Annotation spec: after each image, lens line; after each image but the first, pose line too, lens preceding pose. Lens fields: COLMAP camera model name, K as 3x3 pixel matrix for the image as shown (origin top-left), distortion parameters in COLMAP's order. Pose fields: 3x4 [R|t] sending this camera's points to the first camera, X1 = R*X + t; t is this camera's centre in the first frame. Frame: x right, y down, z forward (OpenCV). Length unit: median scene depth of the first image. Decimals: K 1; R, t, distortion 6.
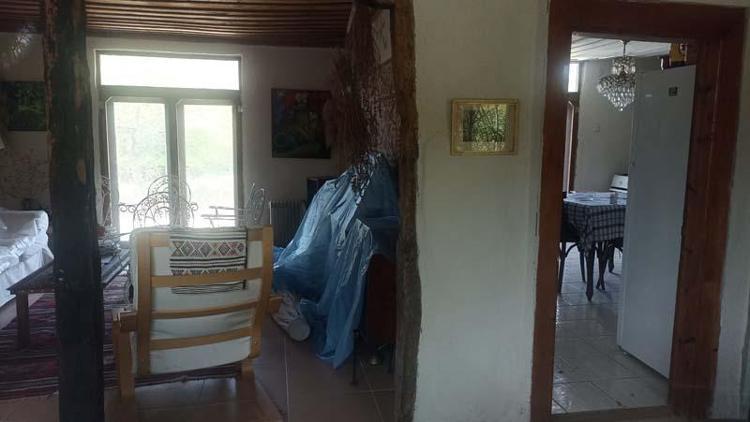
lens RADIAL K [[508.3, 0, 375.0], [0, 508.3, 211.0], [0, 0, 1]] dist [0.000875, -0.001263]
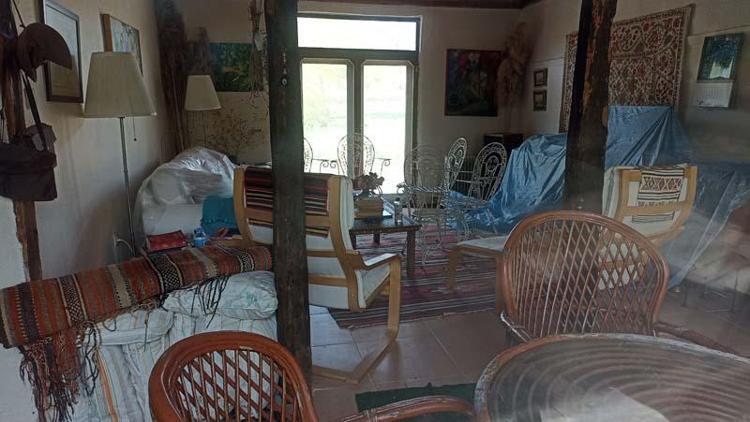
lens RADIAL K [[508.3, 0, 375.0], [0, 508.3, 211.0], [0, 0, 1]] dist [0.000875, -0.001263]
pose [[0.999963, -0.005161, -0.006939, -0.346775], [0.005643, 0.997438, 0.071314, 0.016946], [0.006554, -0.071350, 0.997430, -0.070258]]
